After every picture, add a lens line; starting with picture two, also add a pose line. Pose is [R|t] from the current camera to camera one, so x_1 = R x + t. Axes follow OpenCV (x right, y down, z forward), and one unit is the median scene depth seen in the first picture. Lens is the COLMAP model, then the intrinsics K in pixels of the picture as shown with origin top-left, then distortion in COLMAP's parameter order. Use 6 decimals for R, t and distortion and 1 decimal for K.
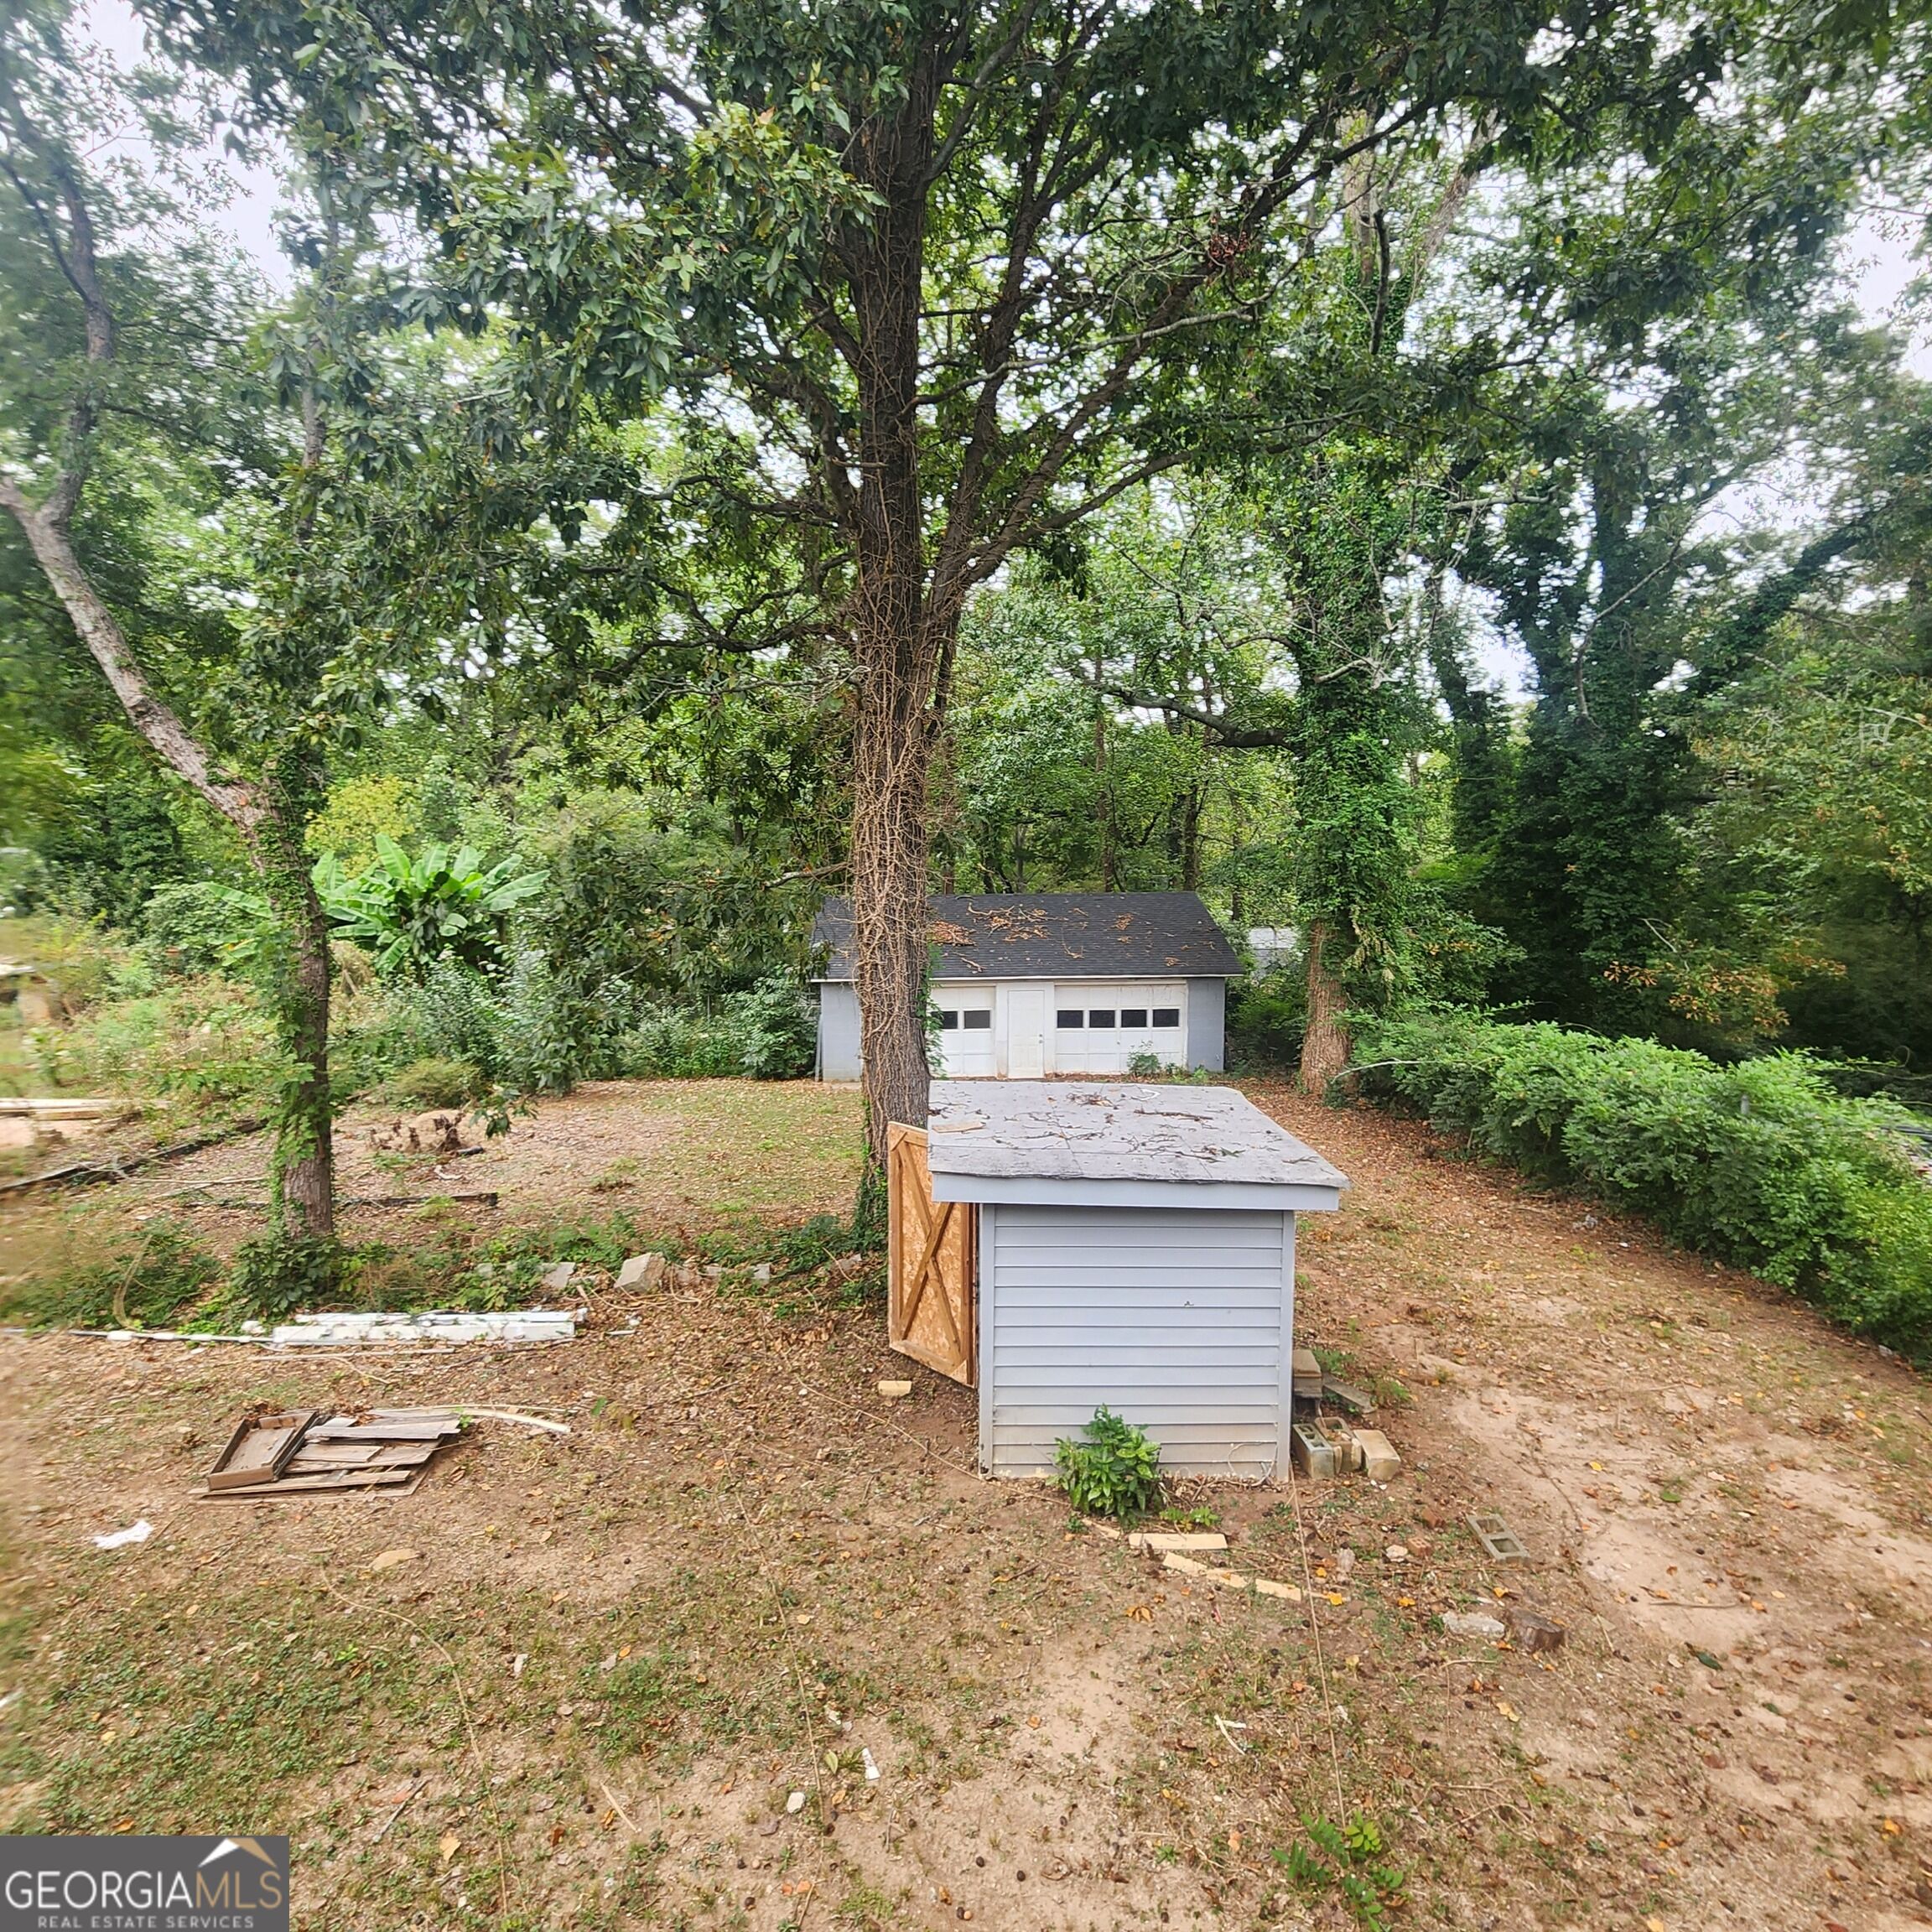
lens RADIAL K [[1074.1, 0, 976.3], [0, 1074.1, 954.8], [0, 0, 1]] dist [-0.003380, 0.000908]
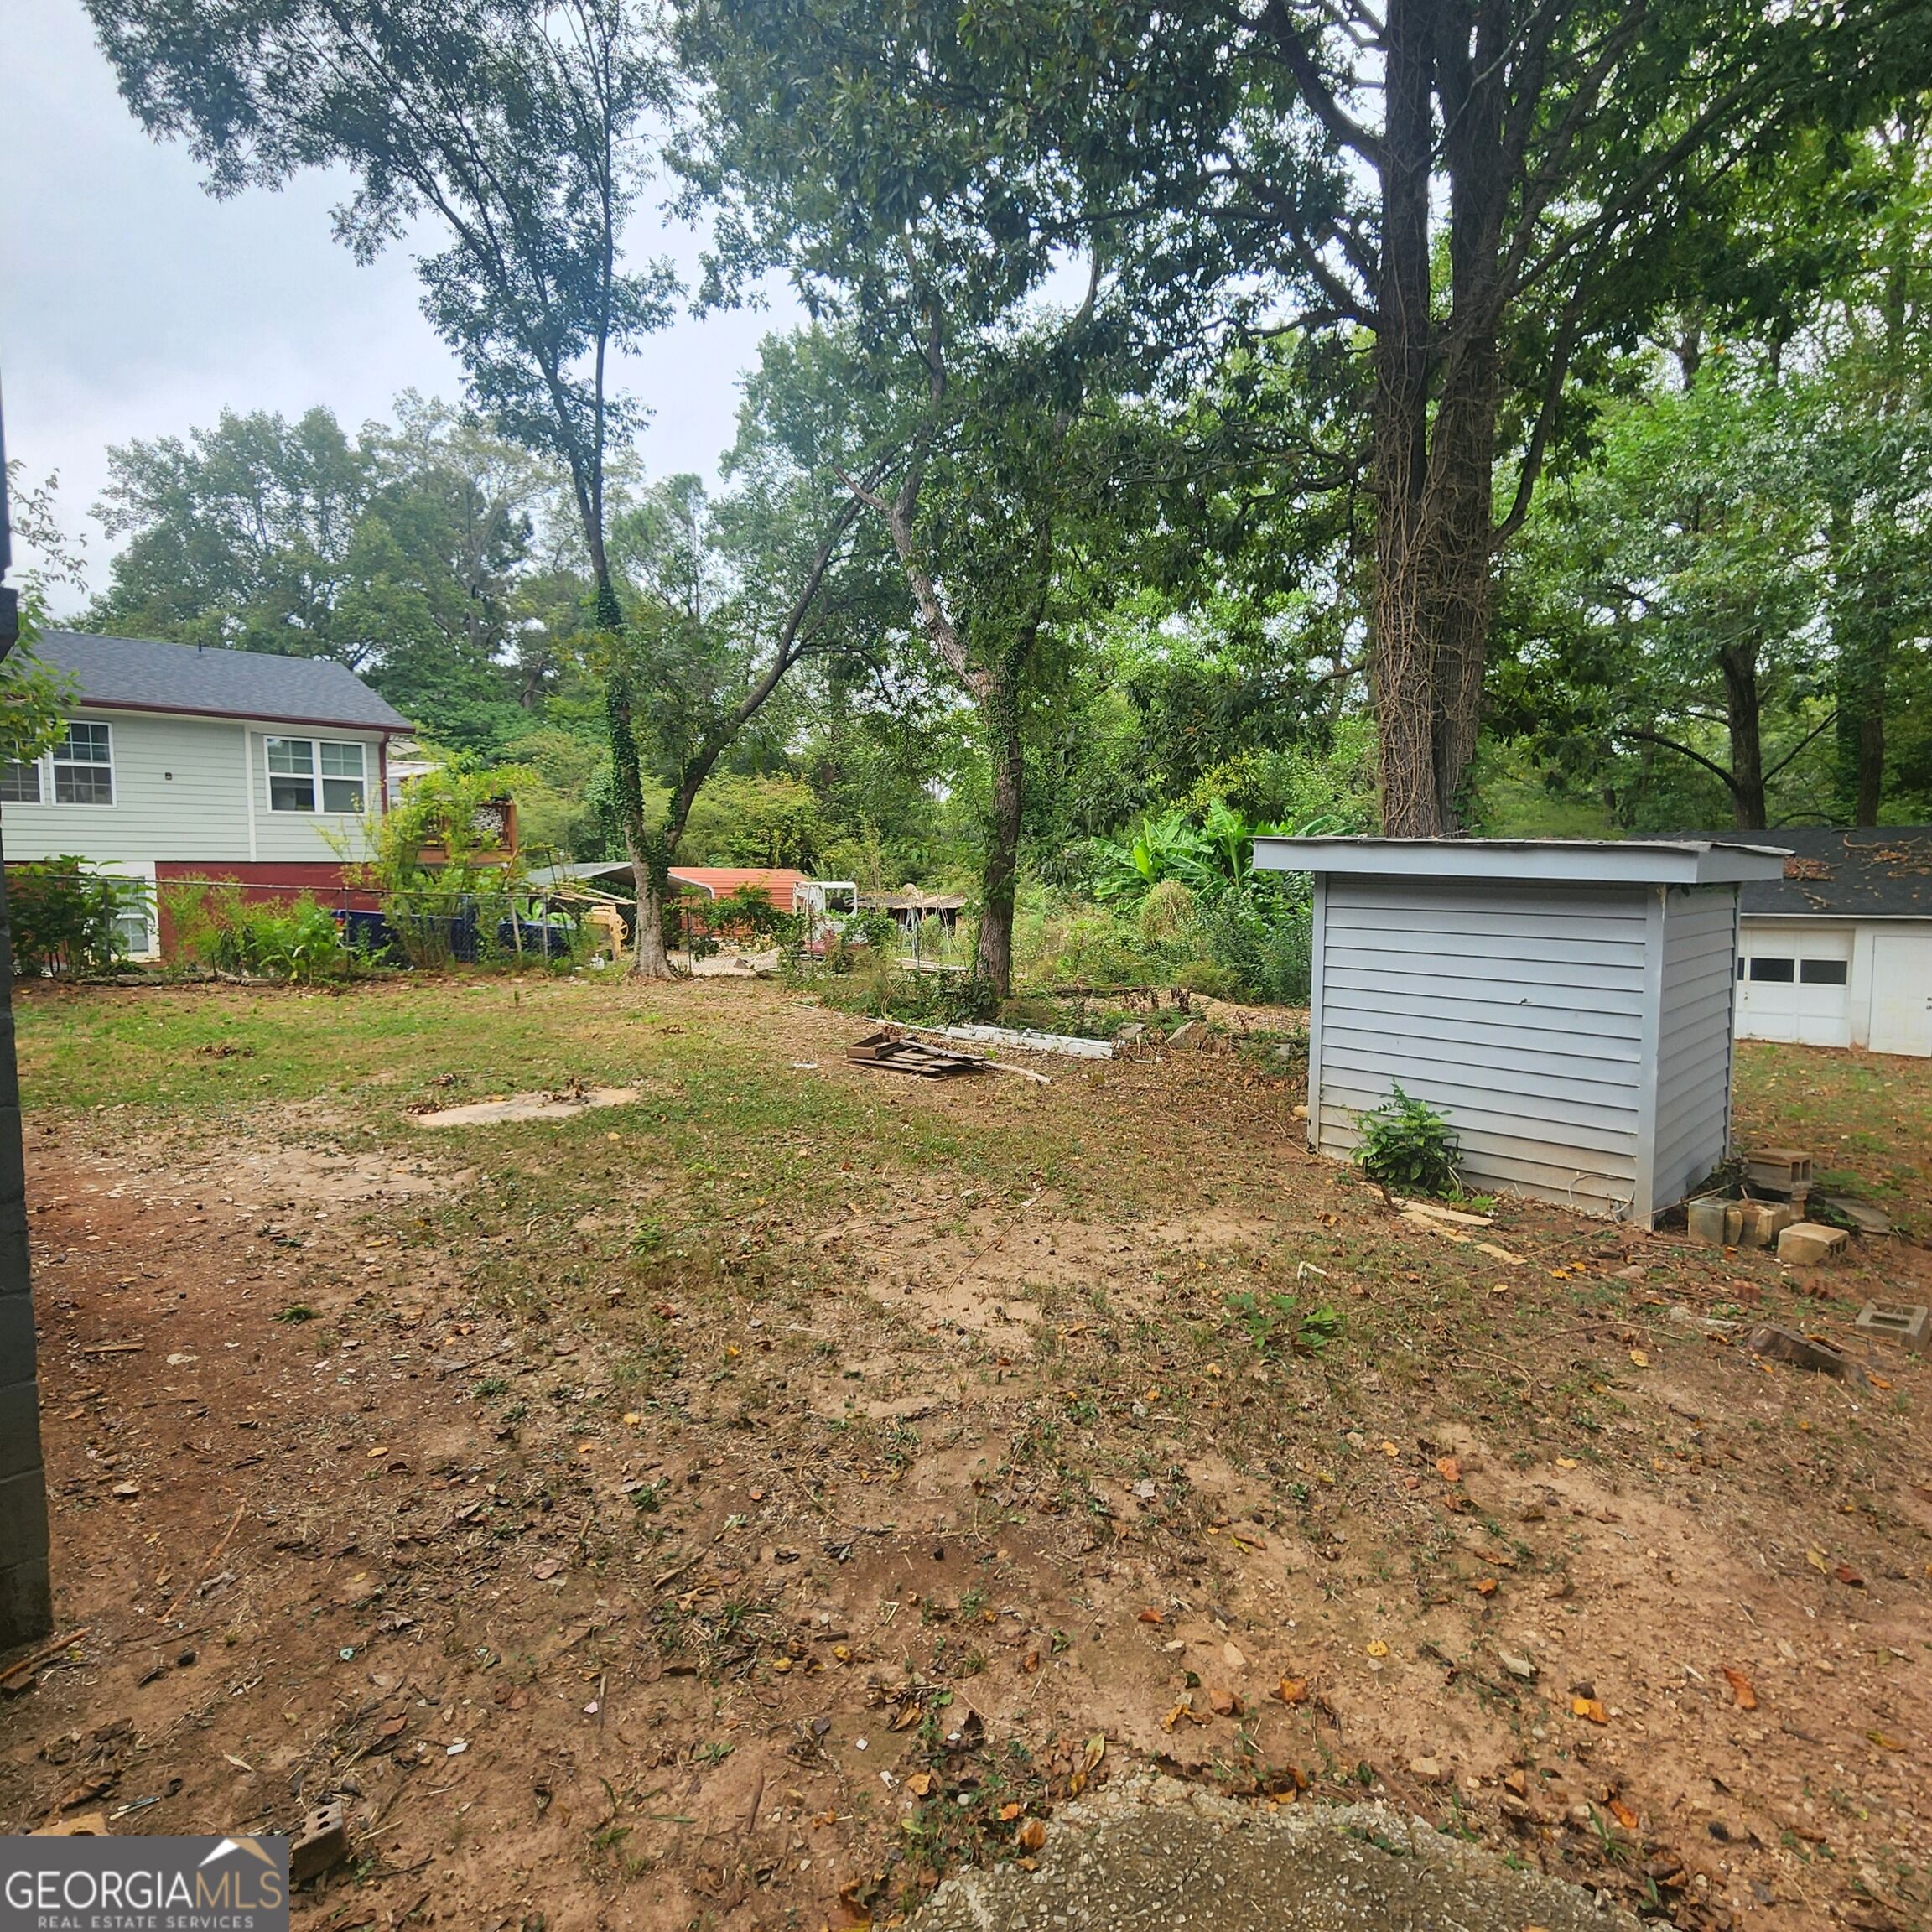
lens RADIAL K [[1068.5, 0, 957.8], [0, 1068.5, 949.4], [0, 0, 1]] dist [-0.000777, -0.000402]
pose [[0.679653, 0.052464, -0.731655, 0.371764], [-0.070639, 0.997484, 0.005907, 0.217035], [0.730124, 0.047669, 0.681650, 0.019942]]
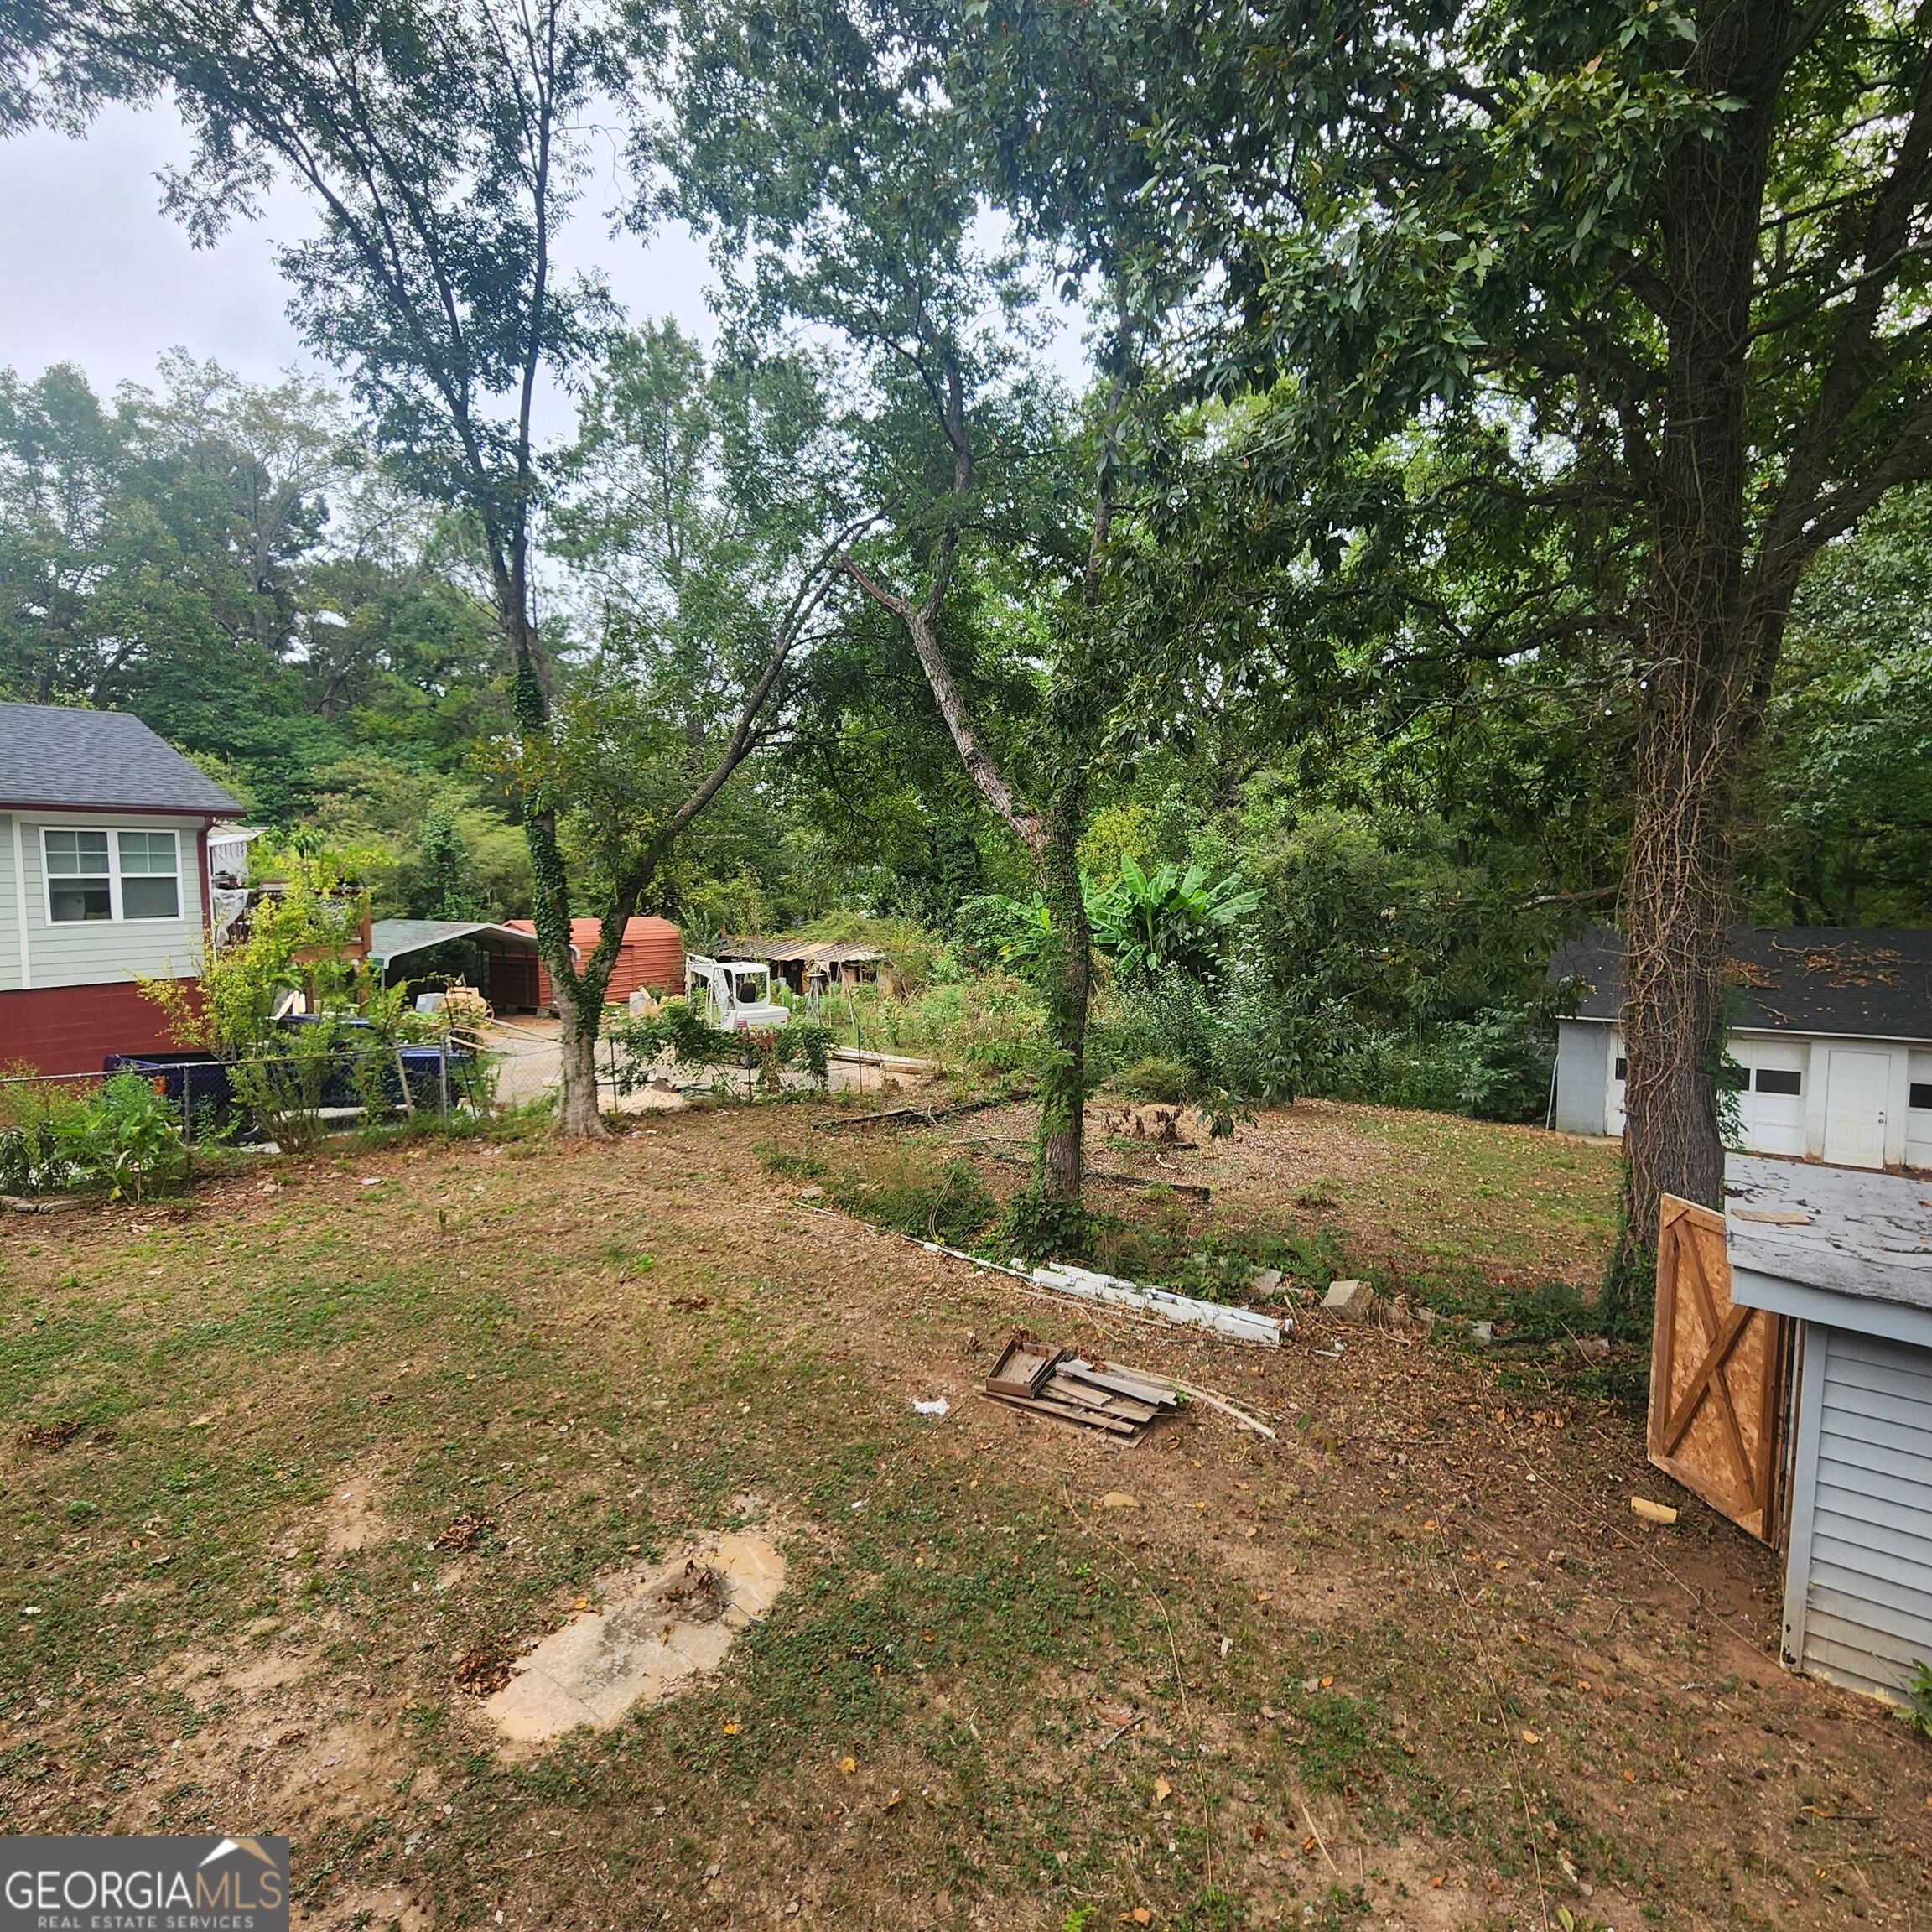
lens RADIAL K [[1062.0, 0, 961.2], [0, 1062.0, 950.7], [0, 0, 1]] dist [0.000170, -0.000522]
pose [[0.796065, 0.049539, -0.603180, -0.021787], [-0.061868, 0.998084, 0.000321, -0.000885], [0.602041, 0.037062, 0.797605, -0.004775]]
